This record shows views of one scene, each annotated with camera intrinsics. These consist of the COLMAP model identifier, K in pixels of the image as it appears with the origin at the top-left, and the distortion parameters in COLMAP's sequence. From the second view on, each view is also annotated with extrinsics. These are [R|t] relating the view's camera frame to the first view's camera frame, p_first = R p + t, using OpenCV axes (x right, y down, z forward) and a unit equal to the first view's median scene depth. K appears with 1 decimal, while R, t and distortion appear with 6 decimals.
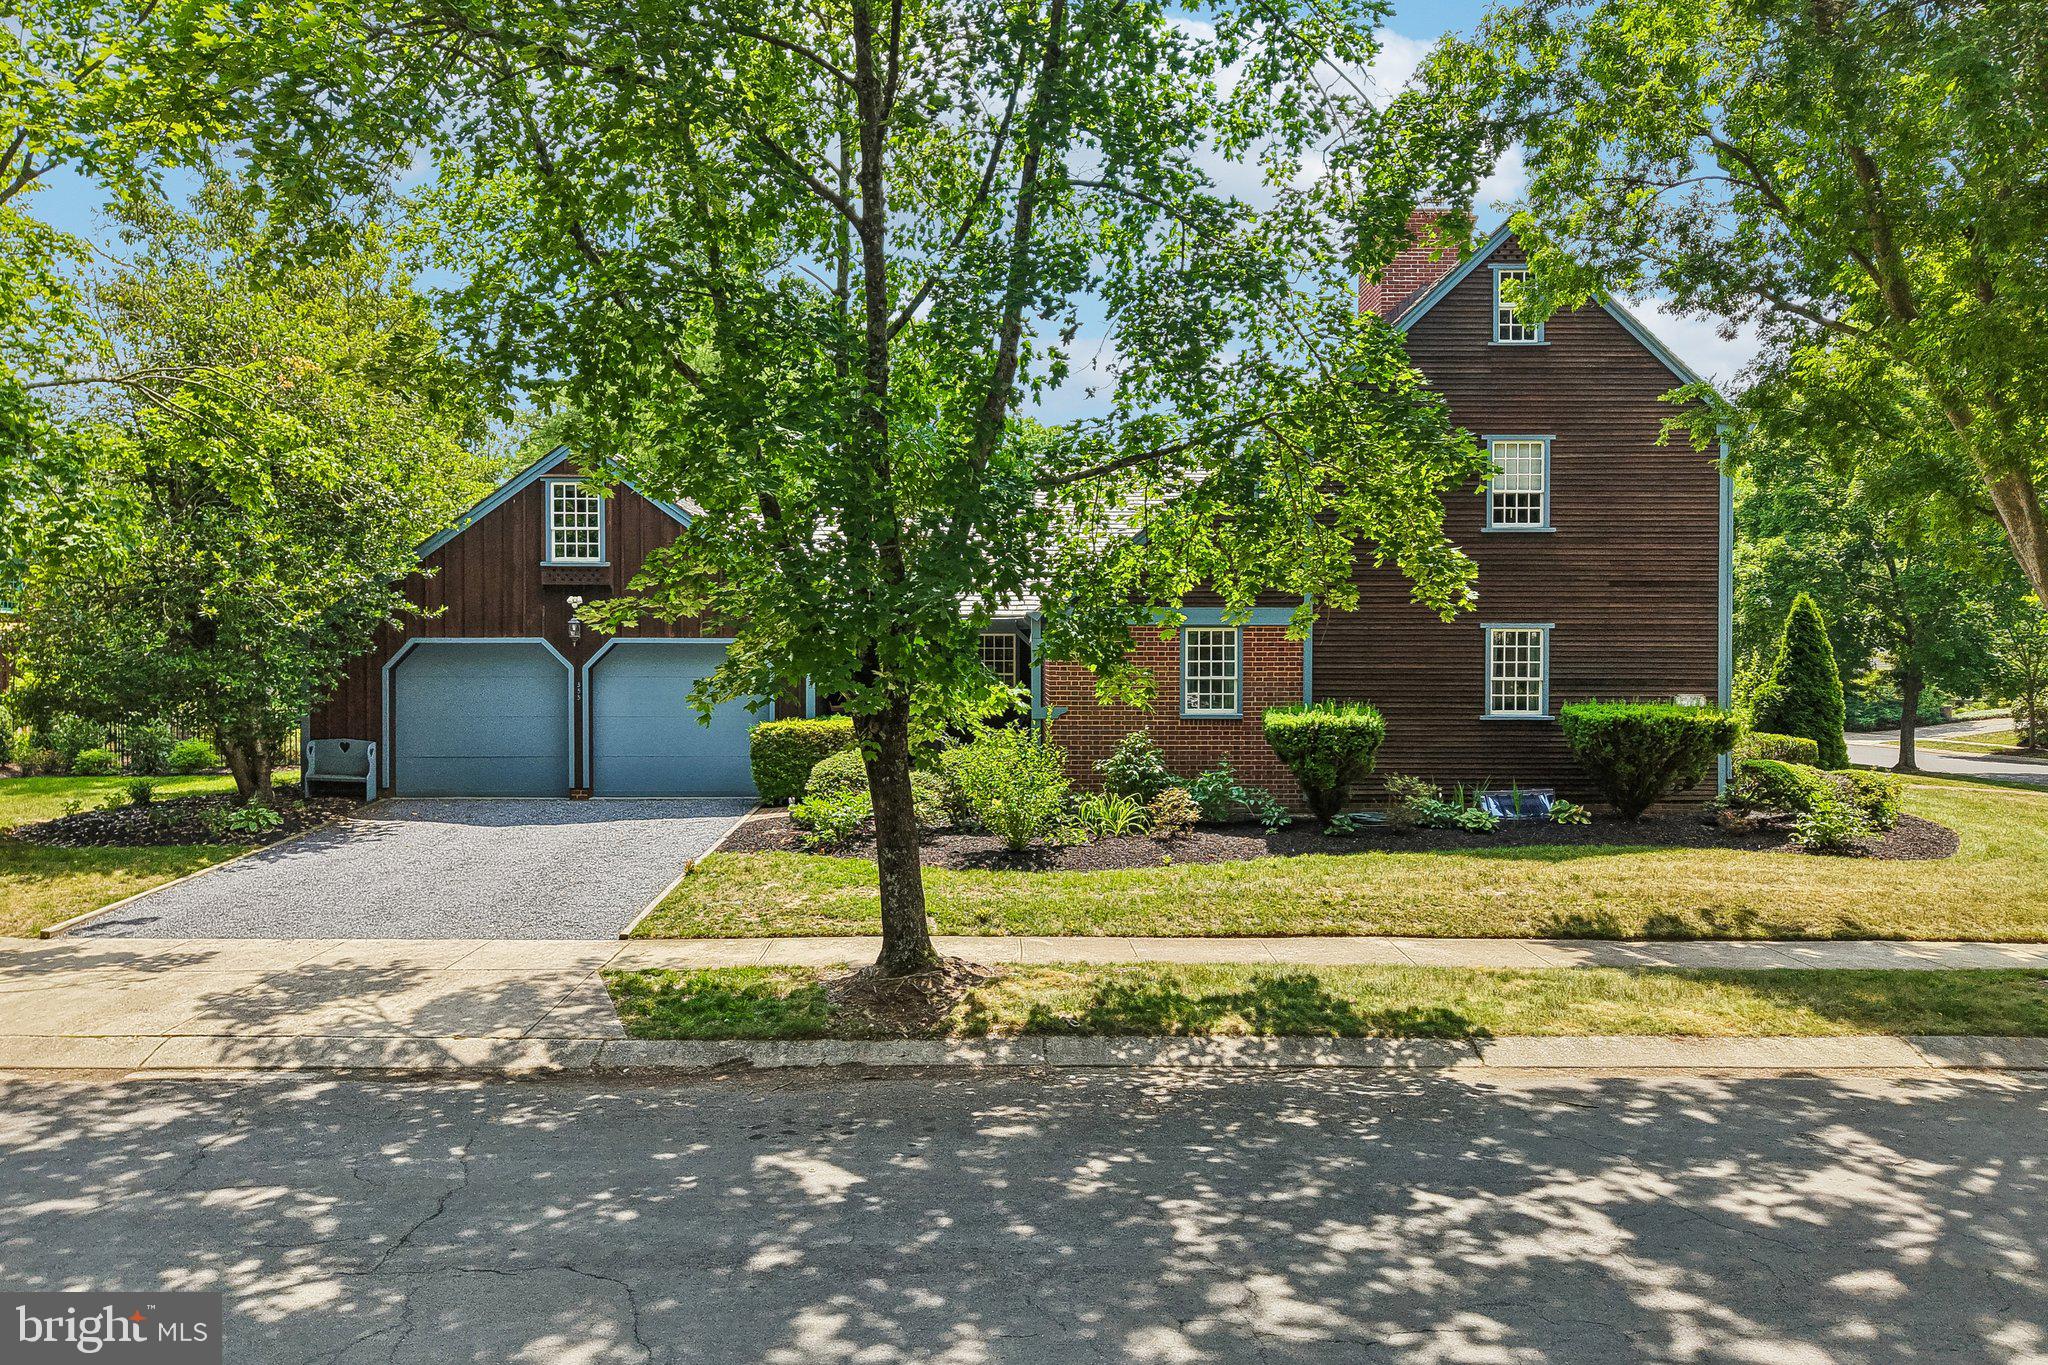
lens RADIAL K [[1363.0, 0, 1021.8], [0, 1363.0, 680.6], [0, 0, 1]] dist [0.033911, -0.024340]
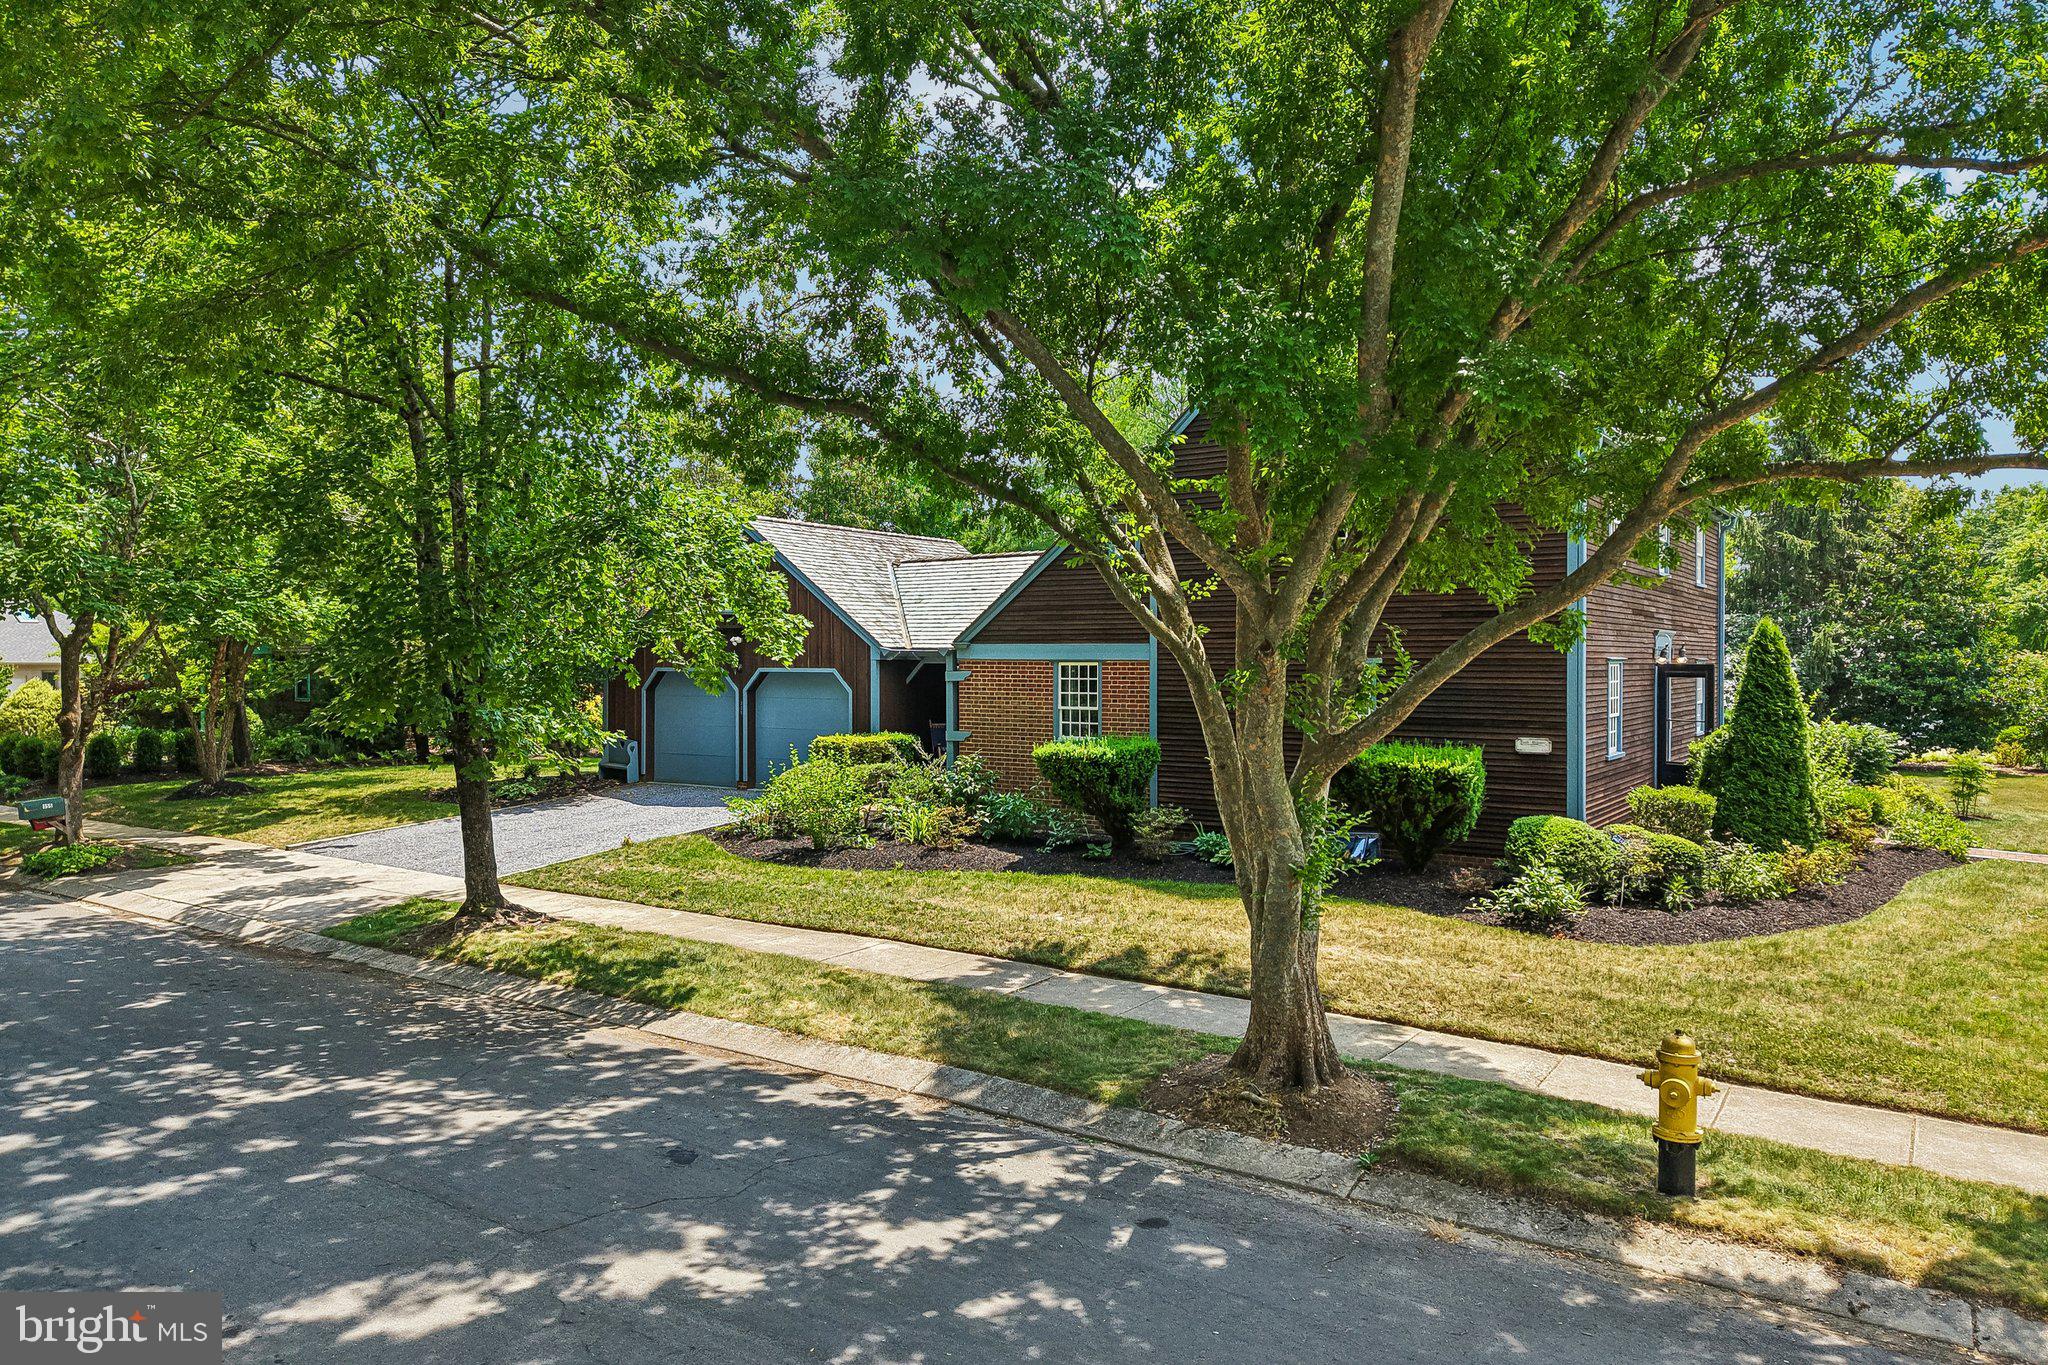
lens RADIAL K [[1363.0, 0, 1003.6], [0, 1363.0, 675.2], [0, 0, 1]] dist [0.033911, -0.024340]
pose [[0.802989, 0.003999, -0.595981, 1.698290], [-0.004008, 0.999991, 0.001309, -0.067700], [0.595981, 0.001337, 0.802998, 0.206141]]
